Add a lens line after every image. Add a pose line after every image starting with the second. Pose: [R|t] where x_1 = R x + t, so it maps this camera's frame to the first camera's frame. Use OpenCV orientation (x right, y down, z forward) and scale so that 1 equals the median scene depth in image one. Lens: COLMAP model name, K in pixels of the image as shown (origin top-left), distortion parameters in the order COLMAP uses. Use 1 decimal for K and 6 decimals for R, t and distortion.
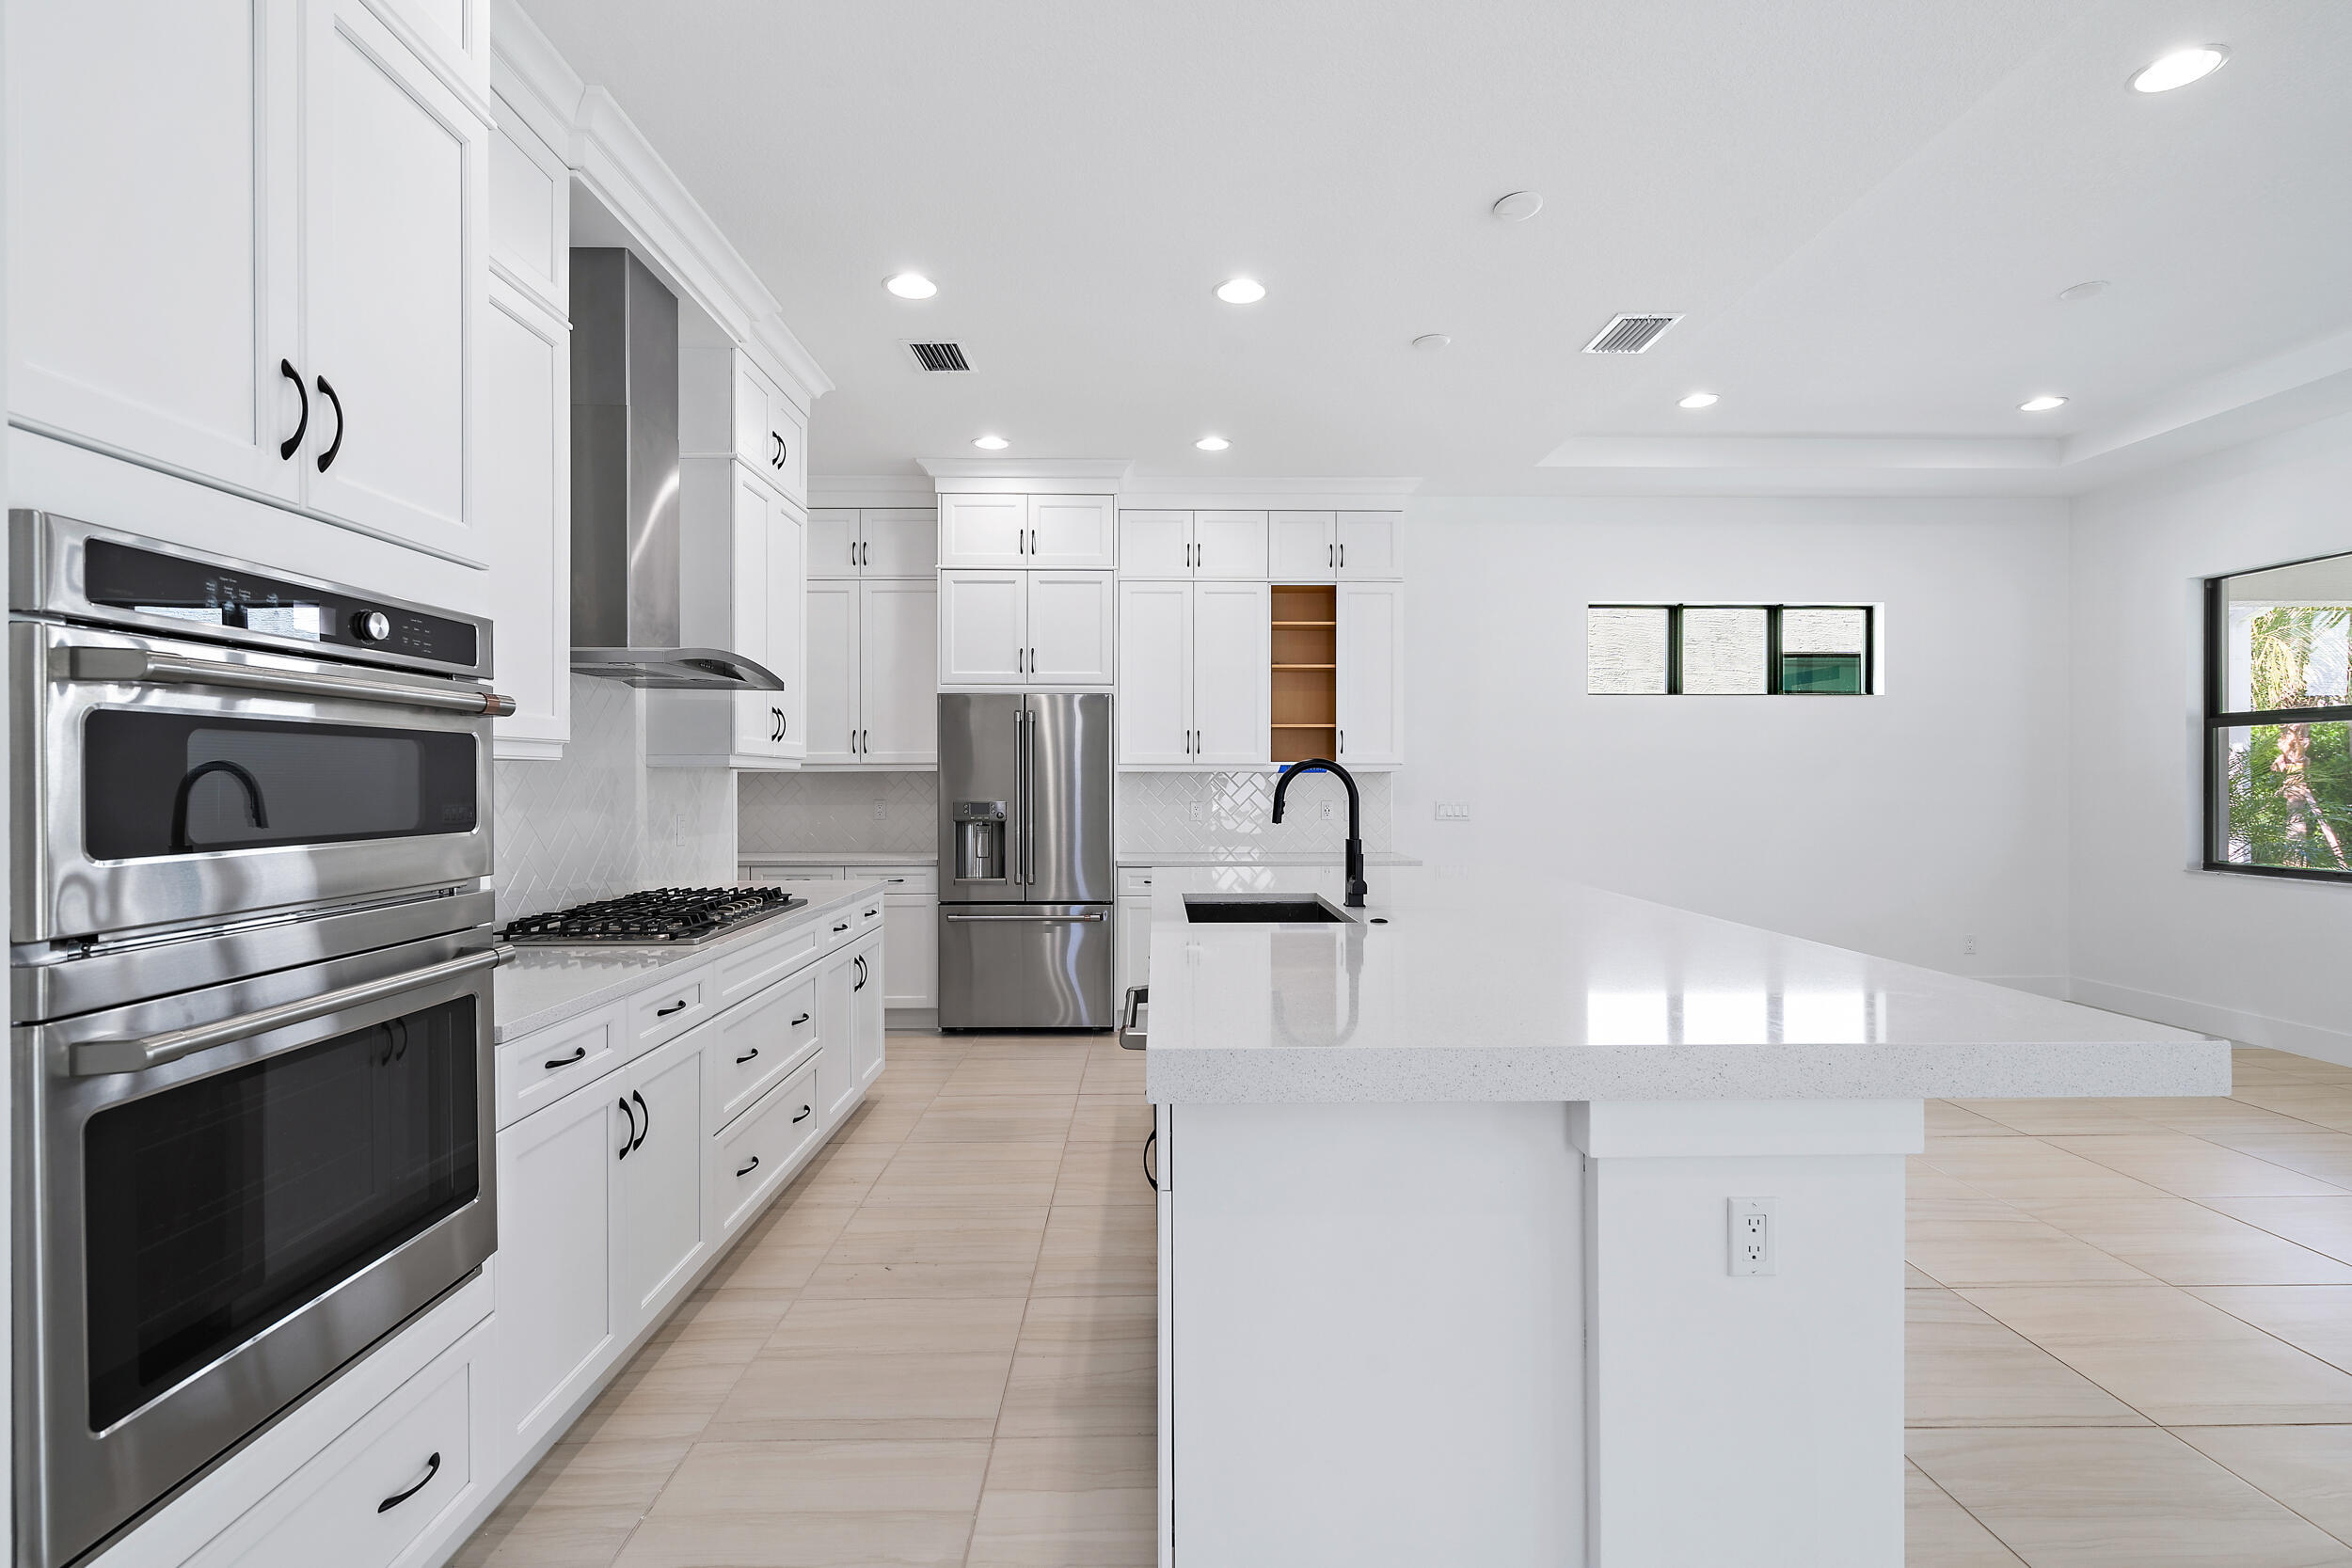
lens RADIAL K [[1076.5, 0, 1189.1], [0, 1076.5, 778.2], [0, 0, 1]] dist [-0.001777, 0.001070]
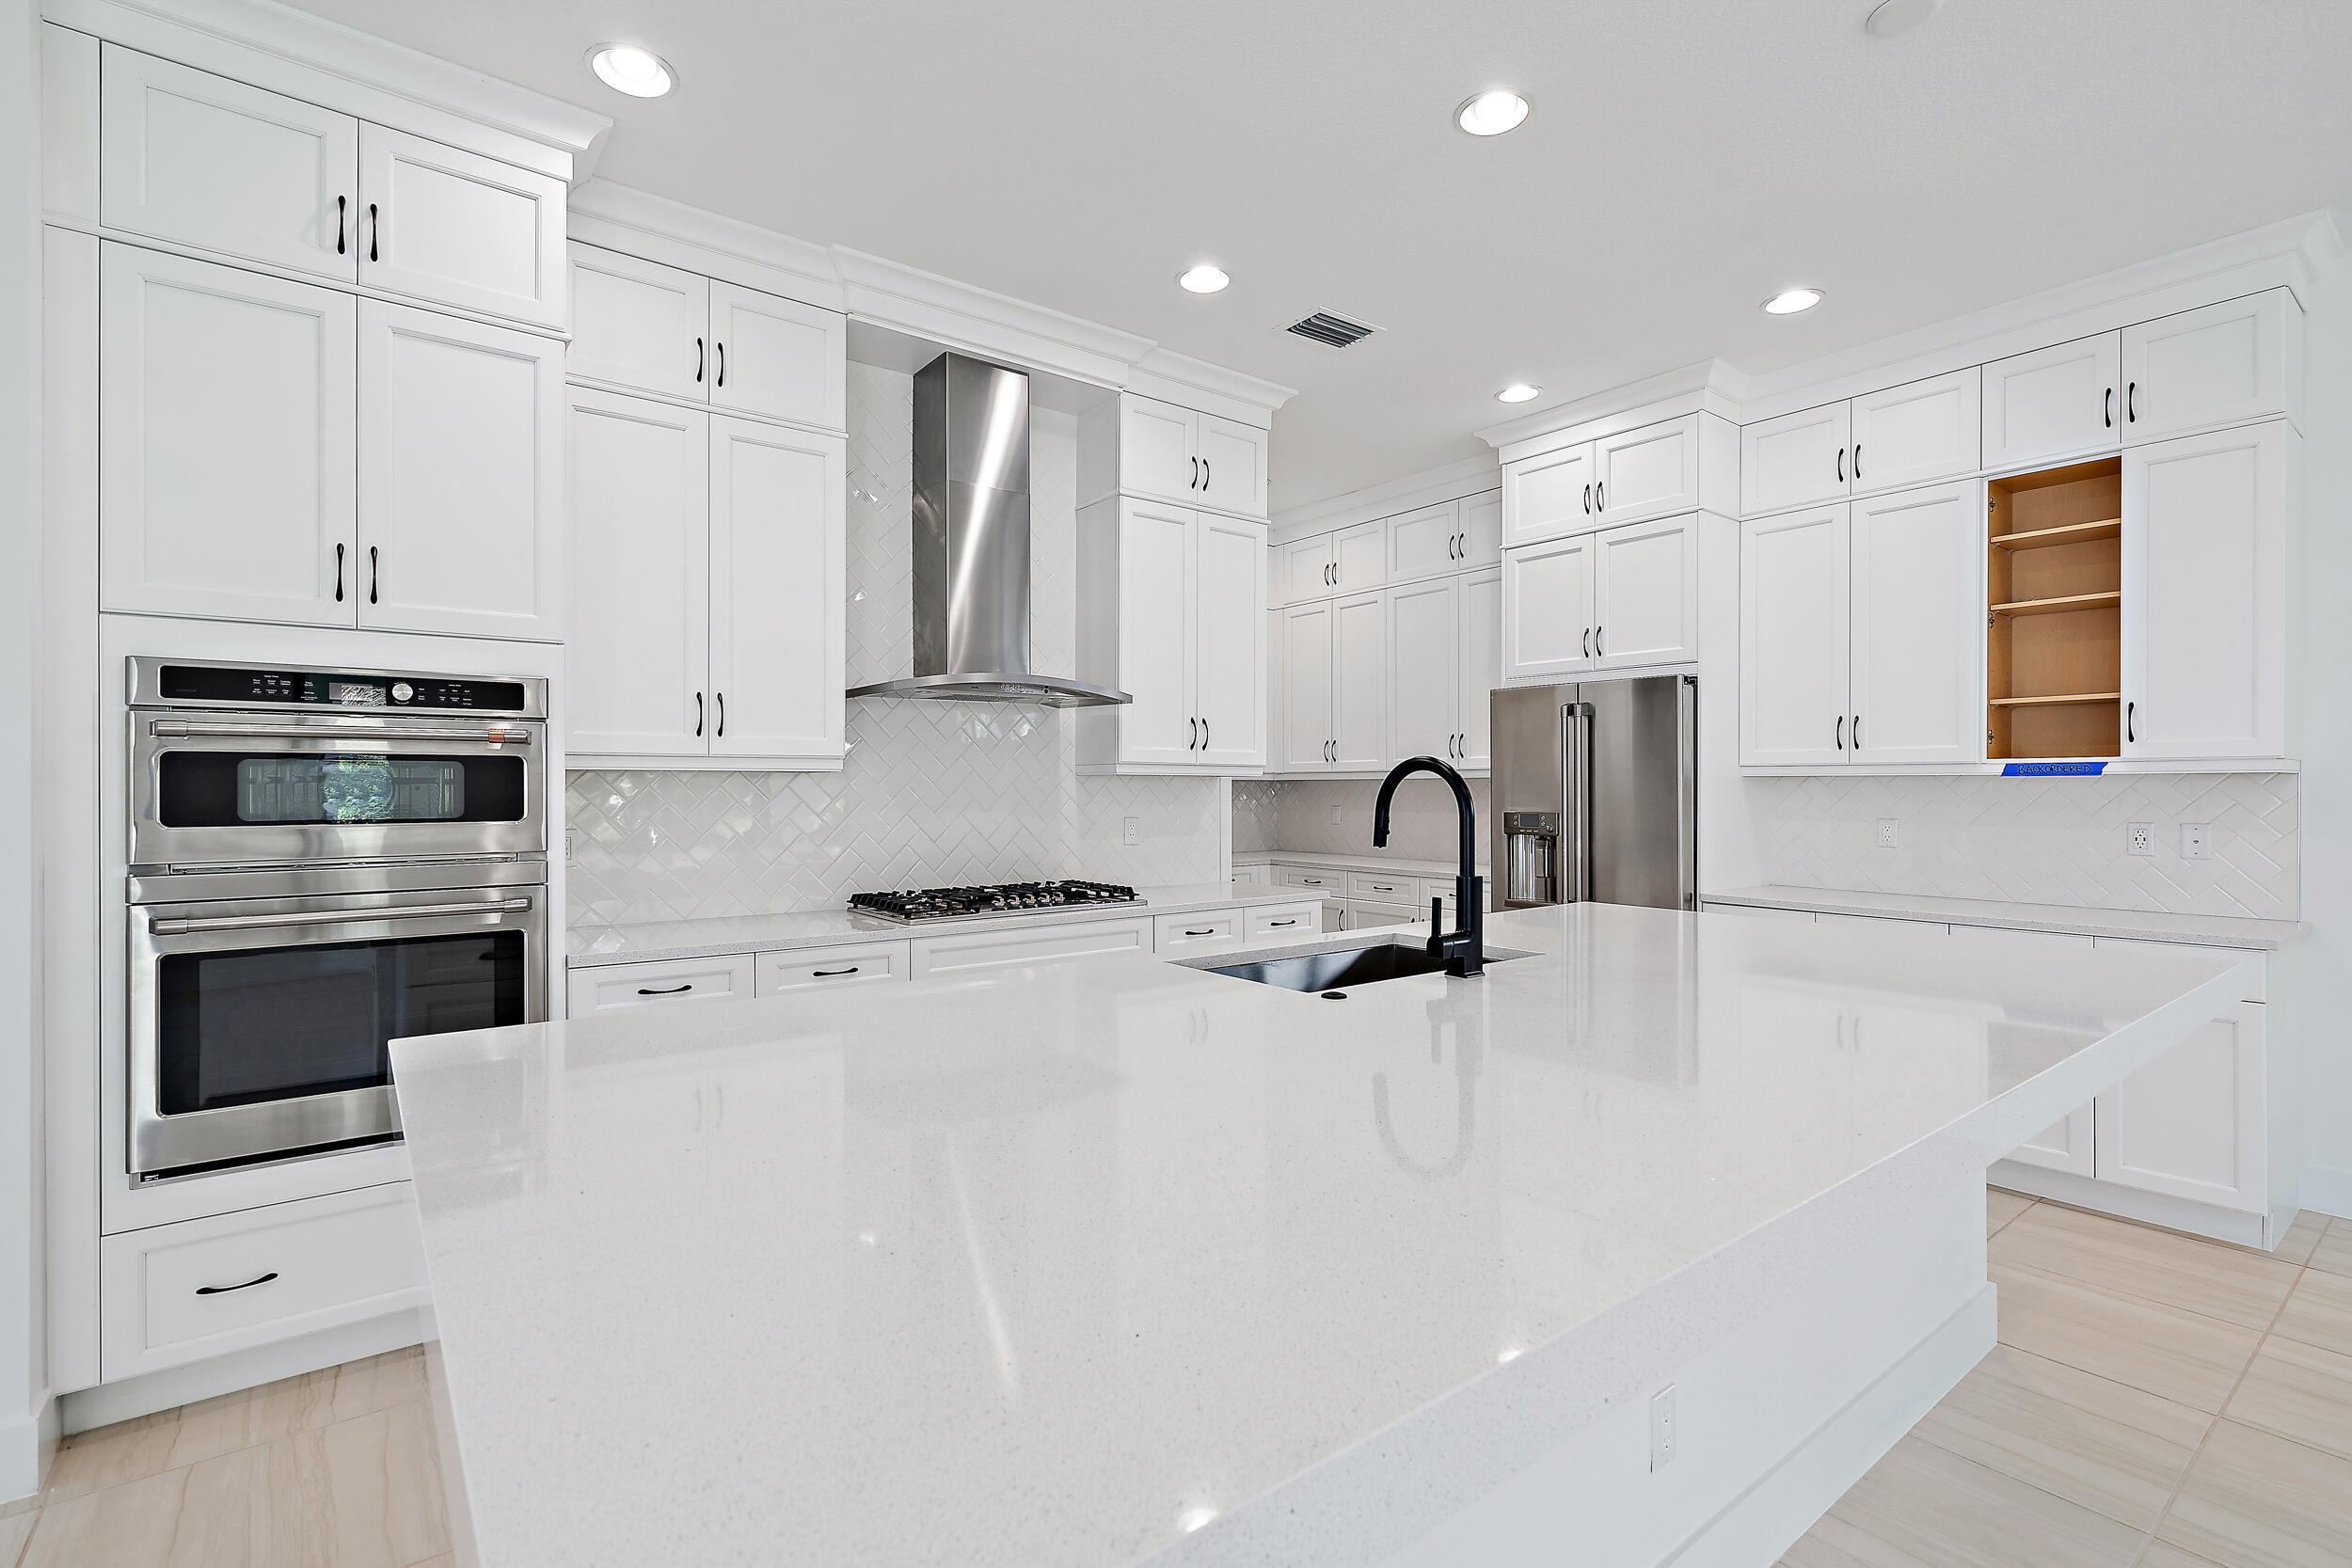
lens RADIAL K [[1076.5, 0, 1177.5], [0, 1076.5, 792.0], [0, 0, 1]] dist [-0.001777, 0.001070]
pose [[0.588784, 0.005915, -0.808269, 0.332301], [-0.000212, 0.999974, 0.007164, -0.000247], [0.808290, -0.004047, 0.588770, 0.258703]]
